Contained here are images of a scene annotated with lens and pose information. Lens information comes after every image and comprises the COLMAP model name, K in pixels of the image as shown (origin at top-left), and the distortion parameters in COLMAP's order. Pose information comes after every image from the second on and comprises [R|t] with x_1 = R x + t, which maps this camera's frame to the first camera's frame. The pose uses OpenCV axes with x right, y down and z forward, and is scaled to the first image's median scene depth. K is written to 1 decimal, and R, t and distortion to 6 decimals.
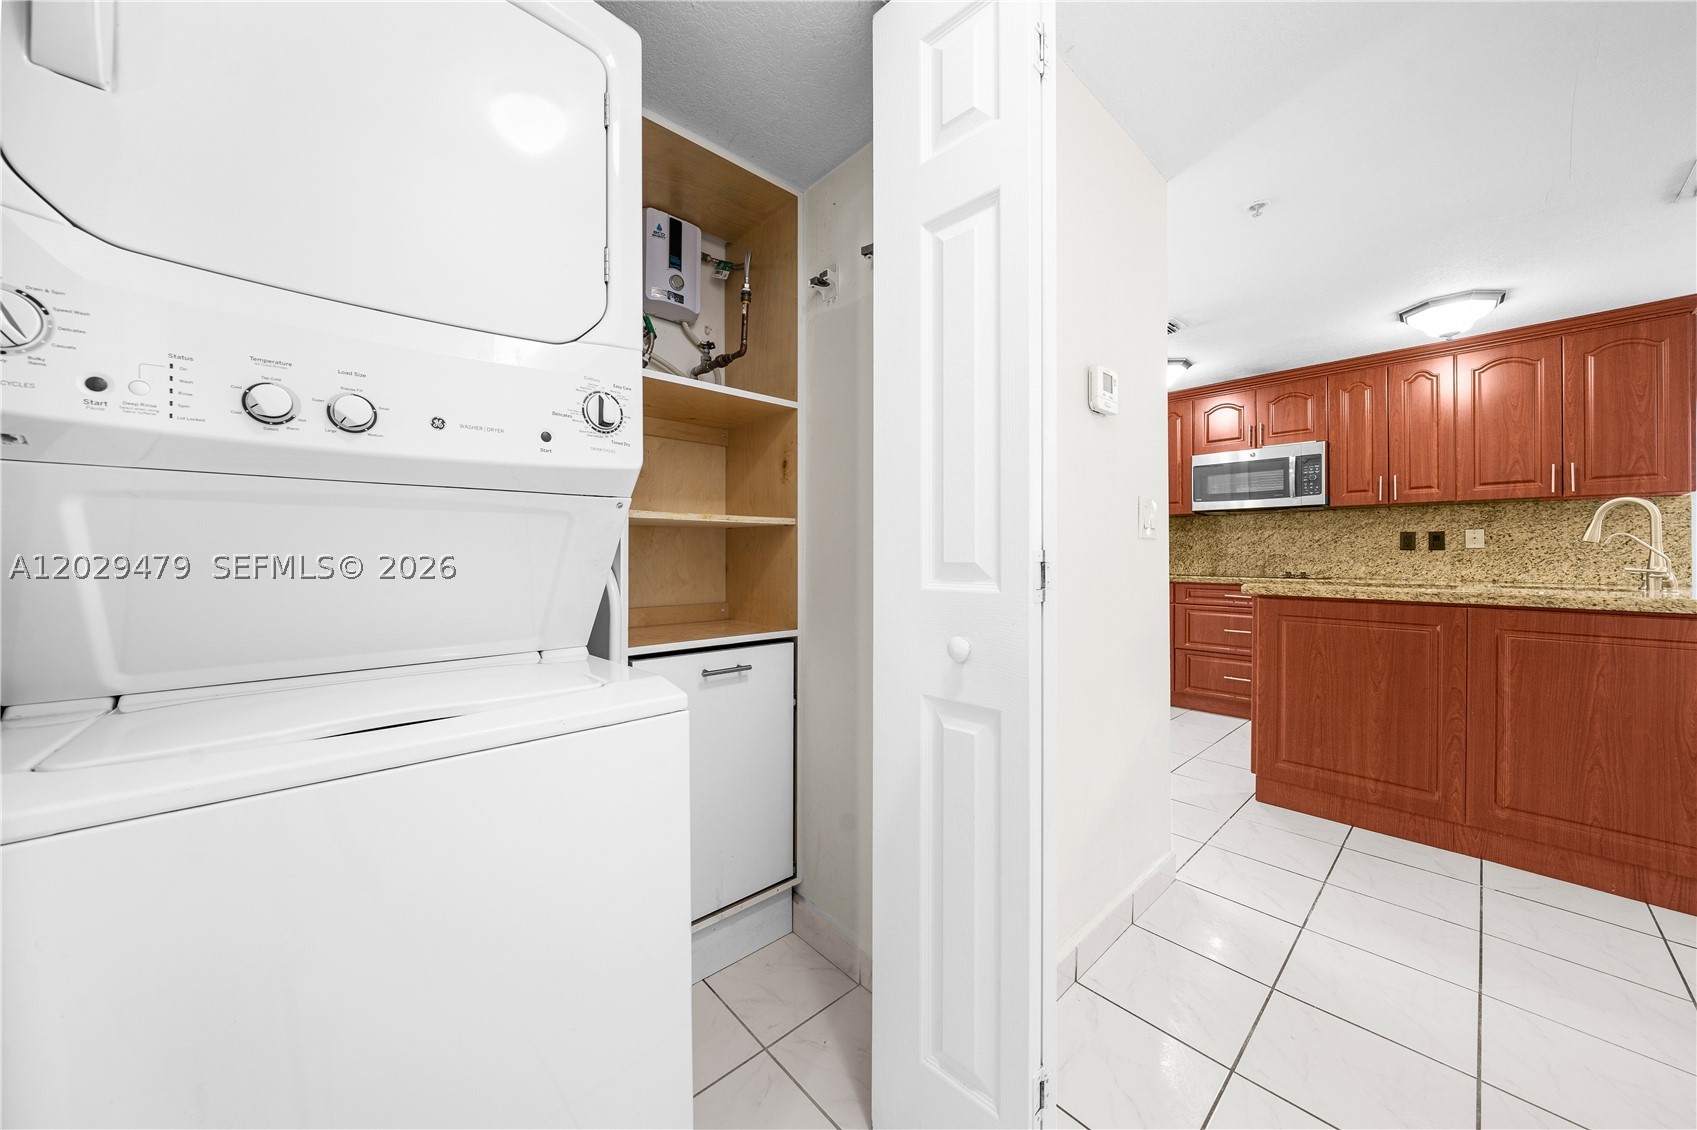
lens RADIAL K [[577.5, 0, 844.7], [0, 577.5, 554.0], [0, 0, 1]] dist [-0.005911, 0.000117]
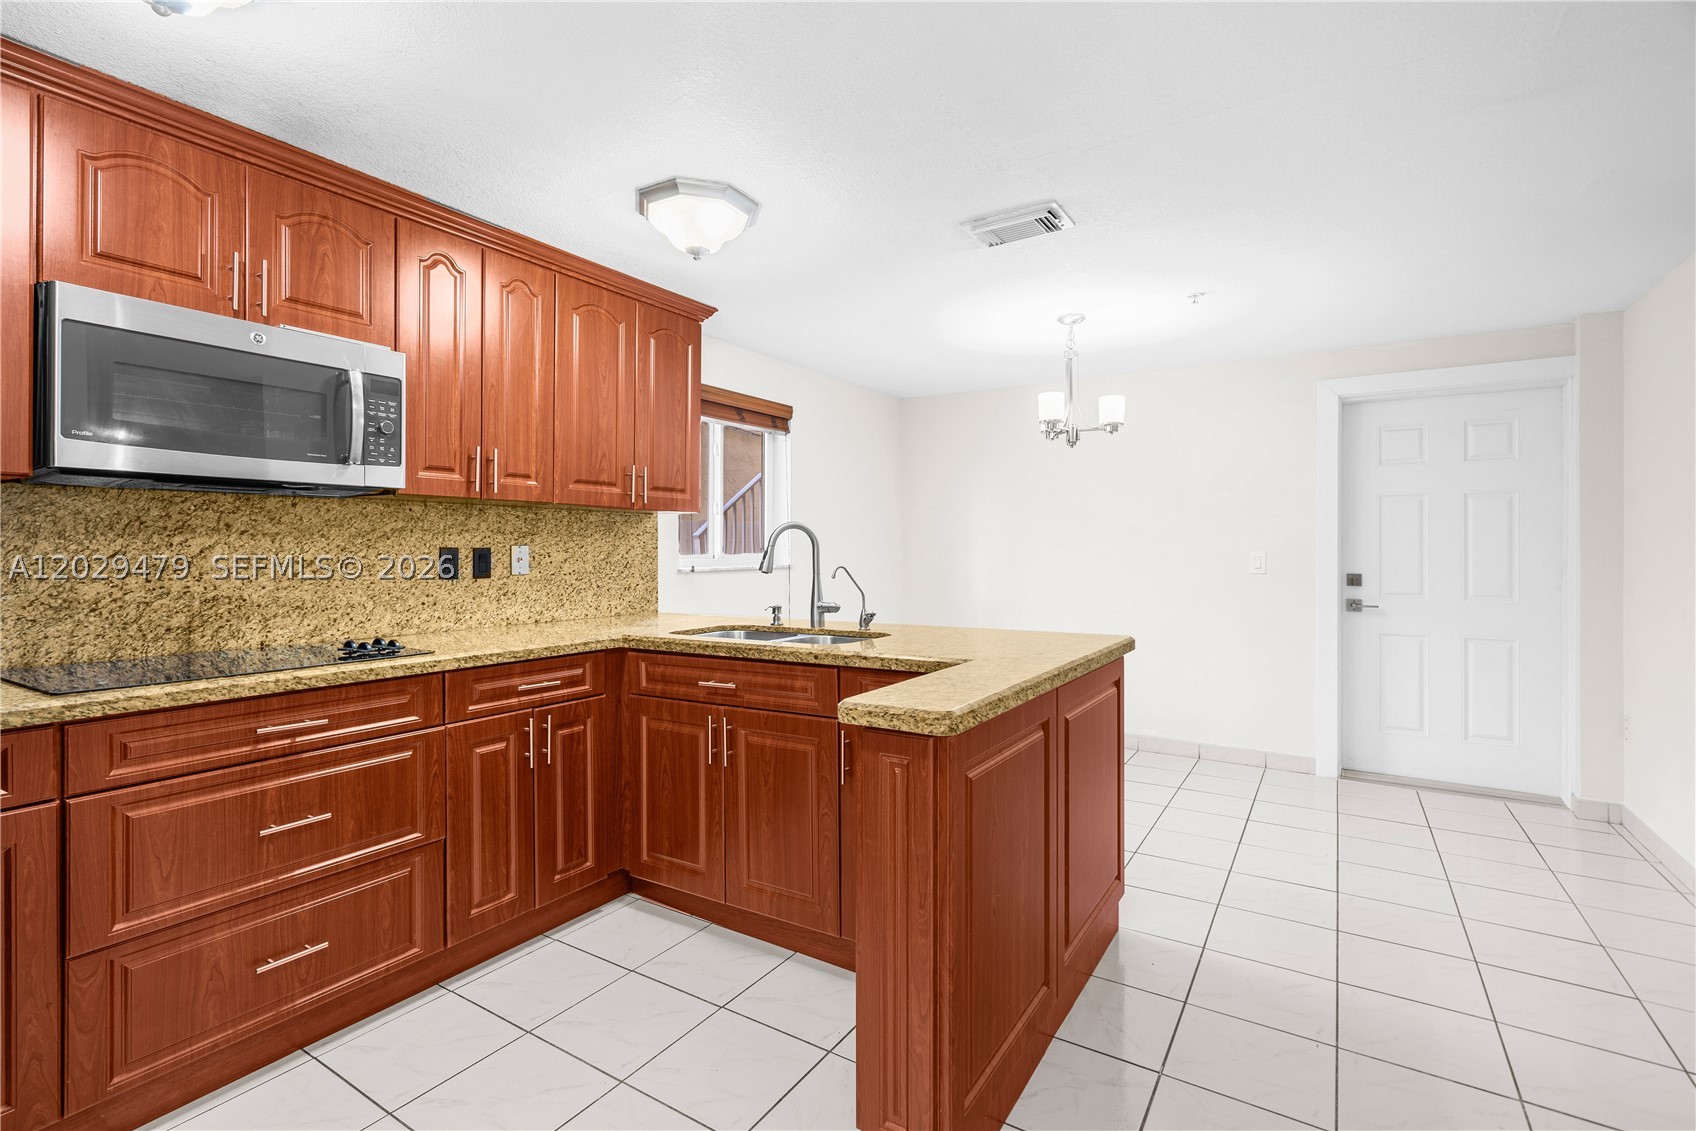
lens RADIAL K [[793.9, 0, 849.7], [0, 793.9, 544.4], [0, 0, 1]] dist [0.002174, 0.000481]
pose [[-0.270159, -0.001493, 0.962814, 0.116817], [-0.008224, 0.999966, -0.000757, -0.045529], [-0.962780, -0.008123, -0.270162, 0.855190]]
